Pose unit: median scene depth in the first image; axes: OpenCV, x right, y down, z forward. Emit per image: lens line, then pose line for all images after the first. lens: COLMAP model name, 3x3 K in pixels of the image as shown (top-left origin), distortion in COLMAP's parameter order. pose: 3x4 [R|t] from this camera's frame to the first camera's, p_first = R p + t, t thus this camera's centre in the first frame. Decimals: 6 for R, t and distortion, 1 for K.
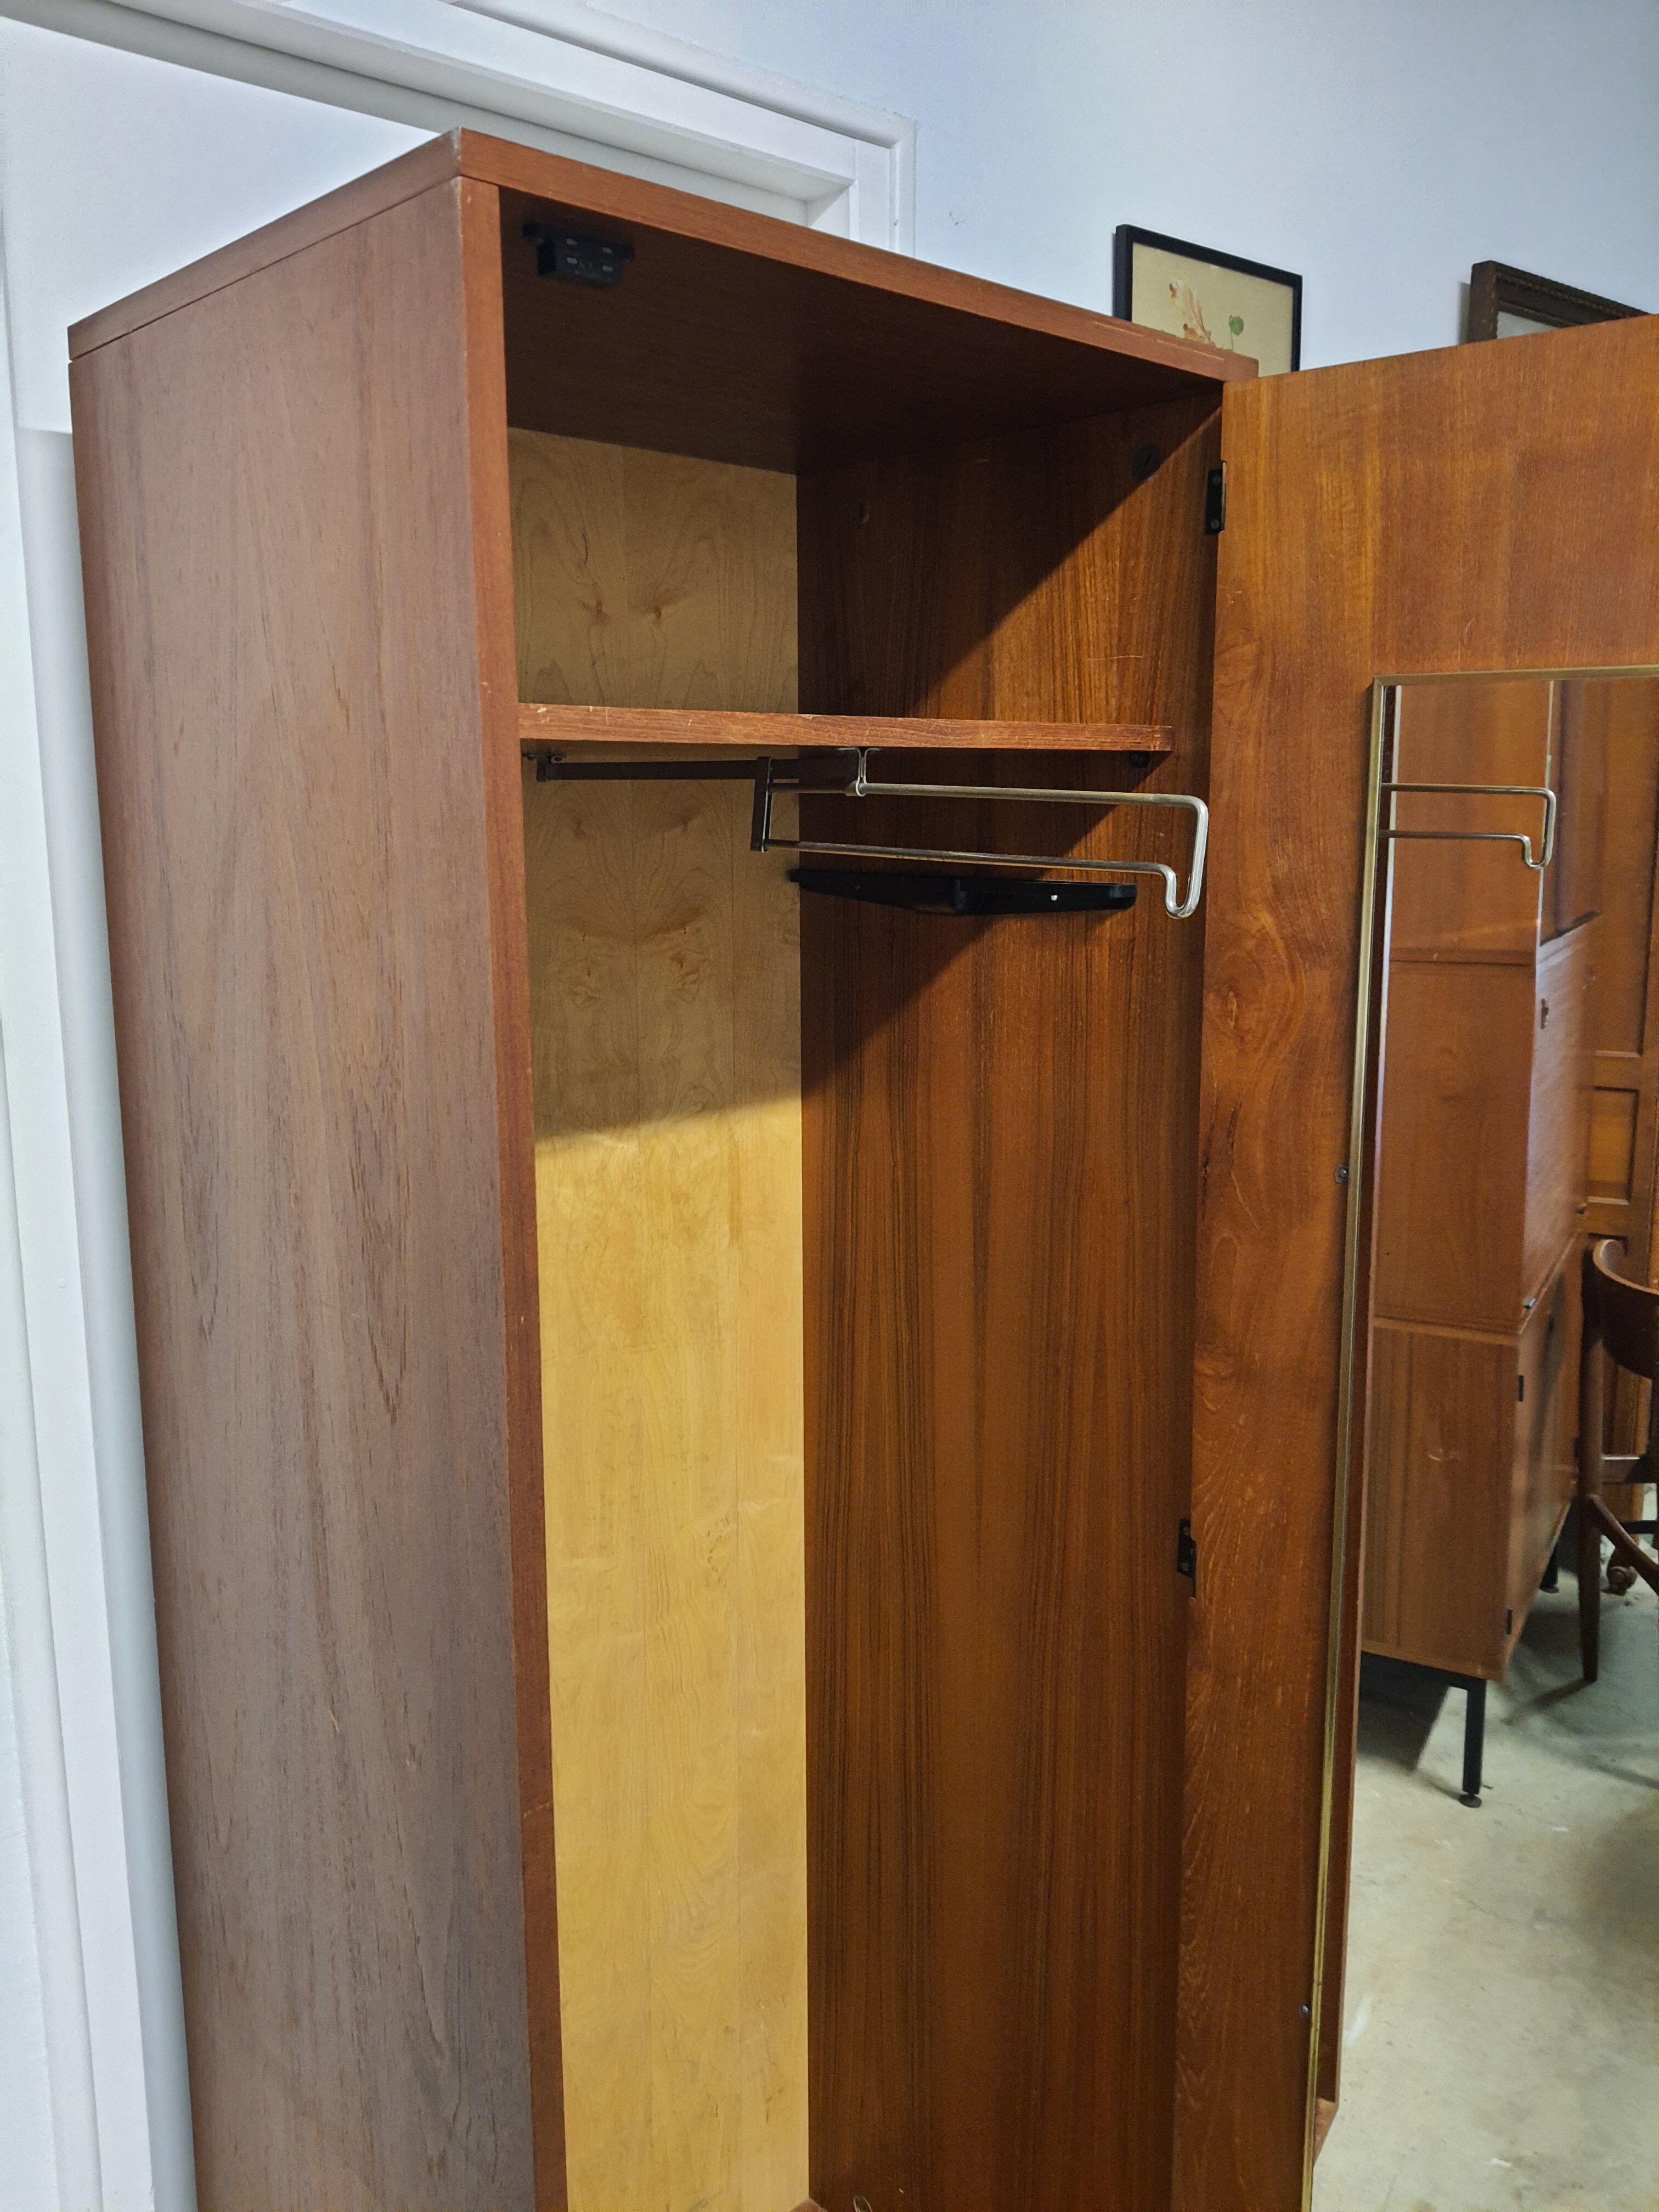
lens RADIAL K [[1712.3, 0, 838.7], [0, 1712.3, 1053.8], [0, 0, 1]] dist [0.105725, -0.177081]
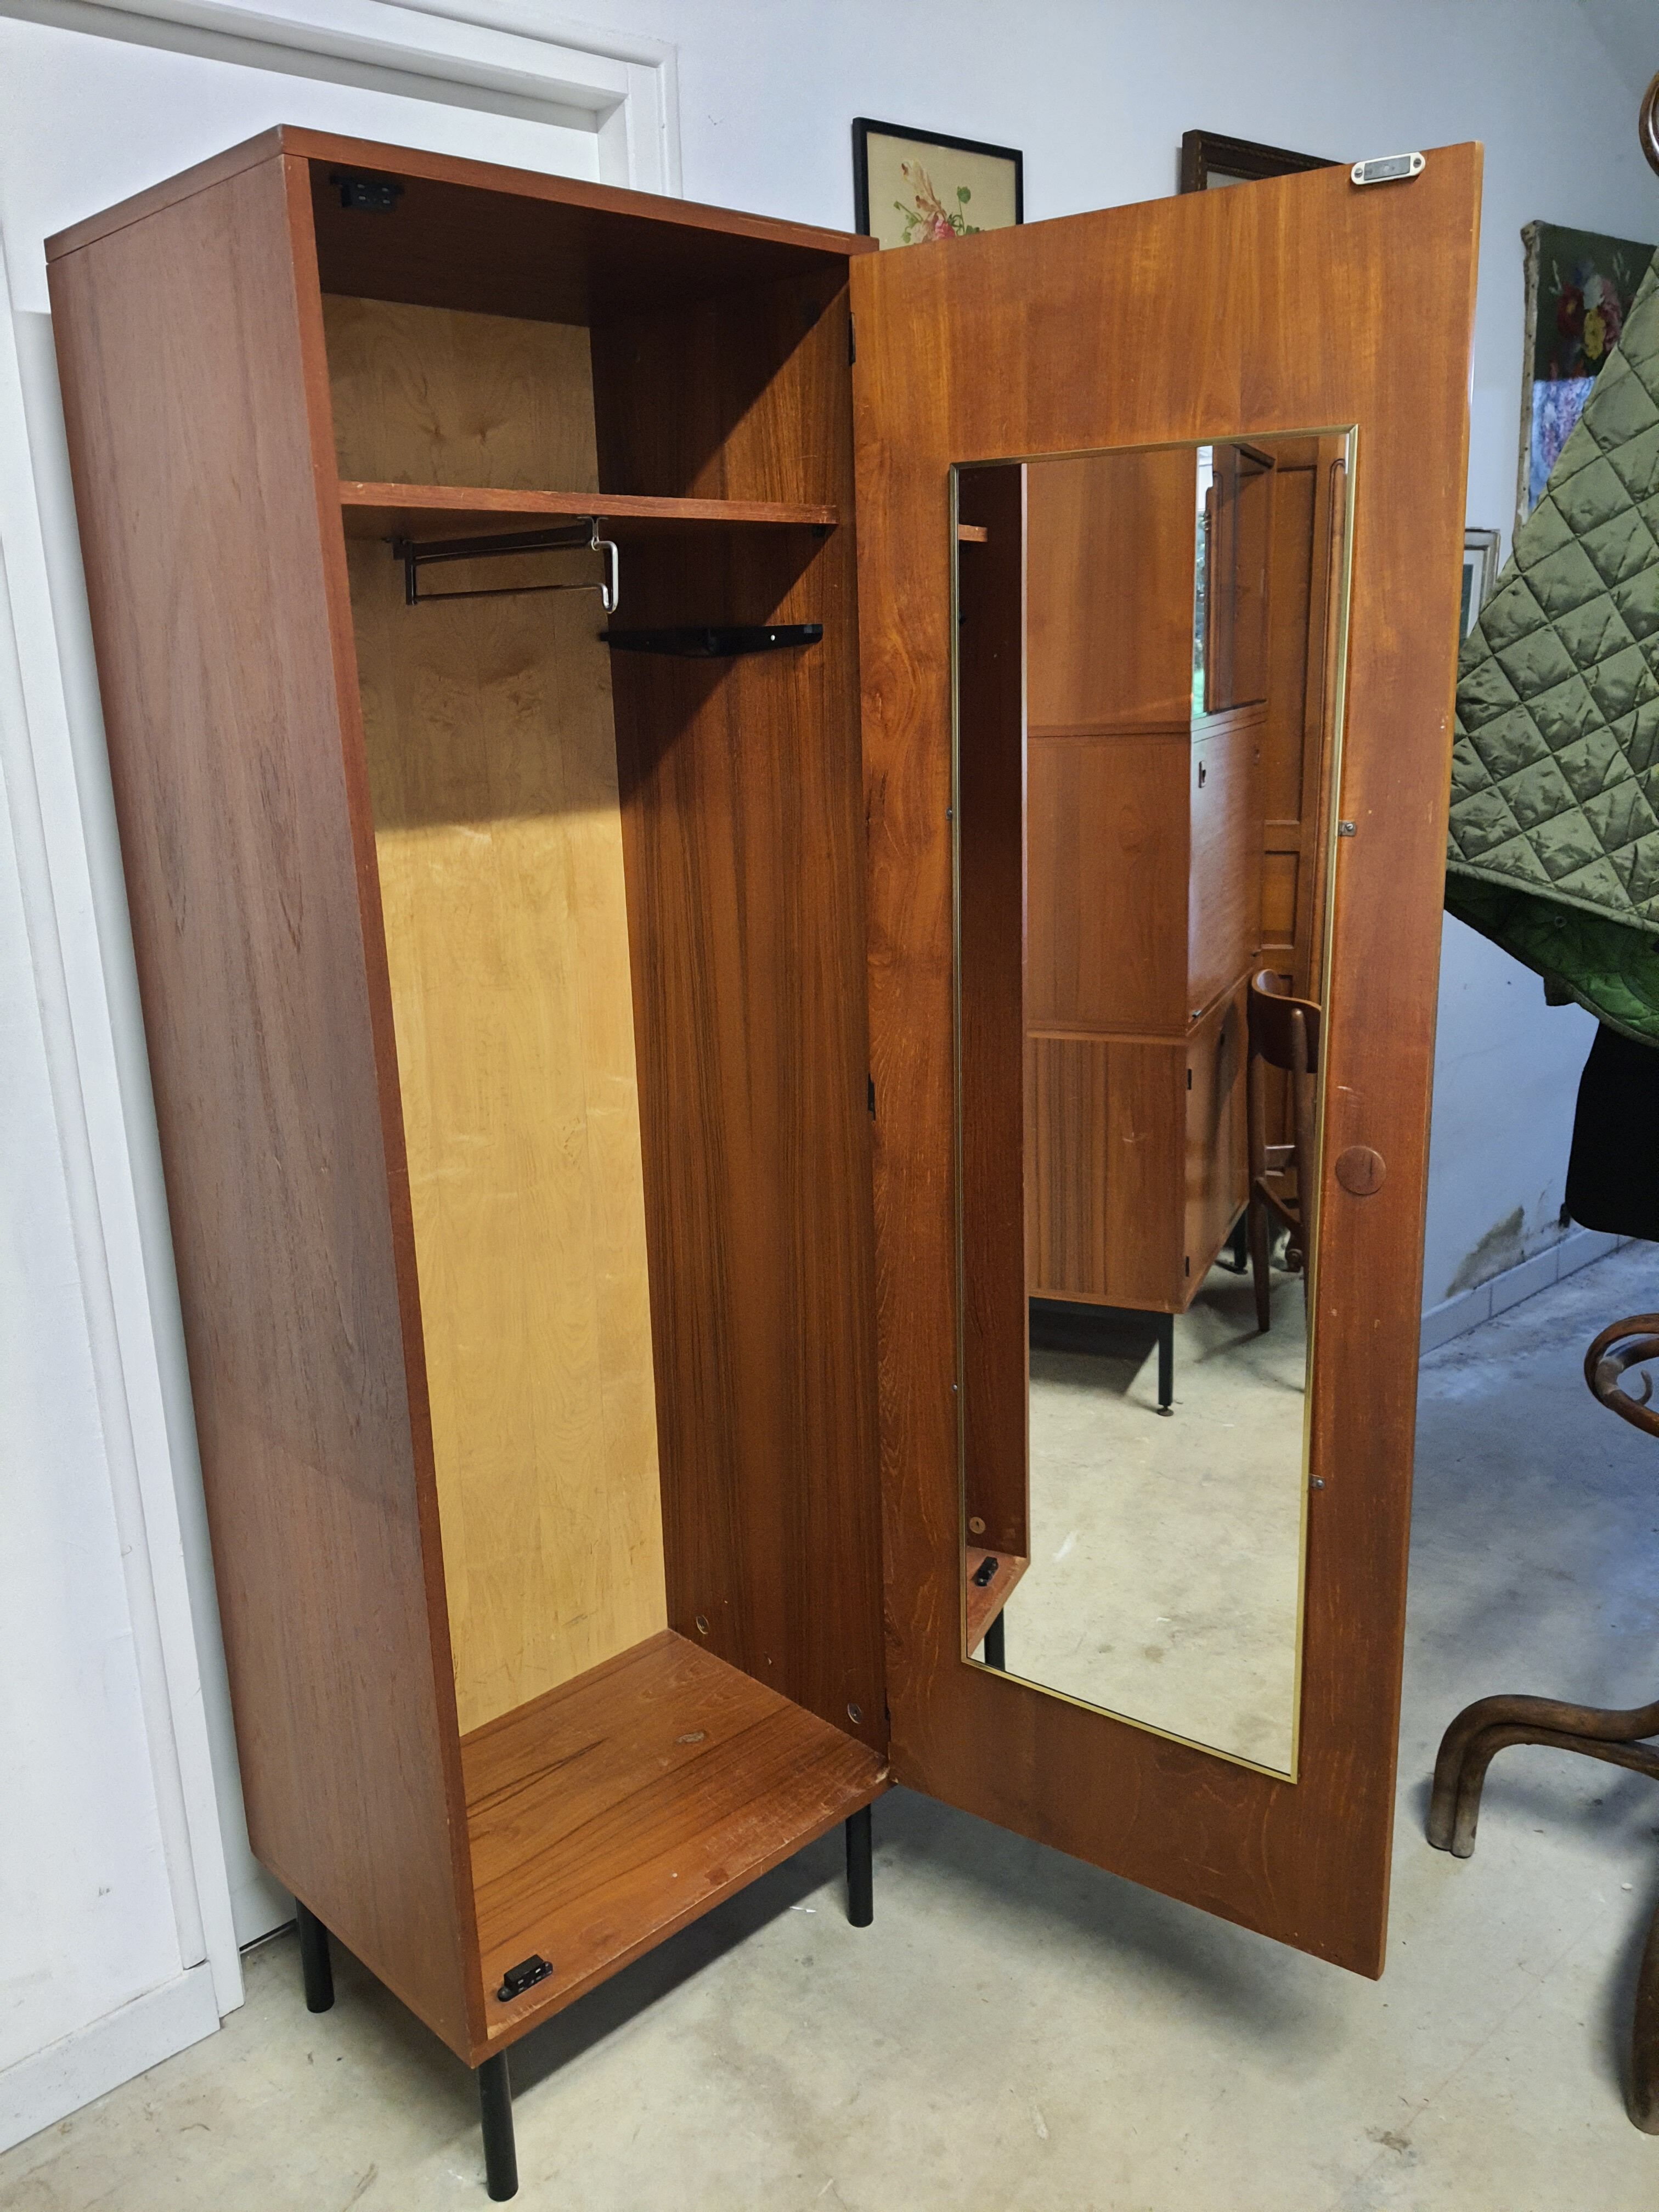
lens RADIAL K [[1698.5, 0, 833.8], [0, 1698.5, 1058.0], [0, 0, 1]] dist [0.078246, -0.122103]
pose [[0.999588, -0.028024, 0.006204, 0.170272], [0.027397, 0.996015, 0.084876, 0.144355], [-0.008558, -0.084671, 0.996372, -0.445536]]
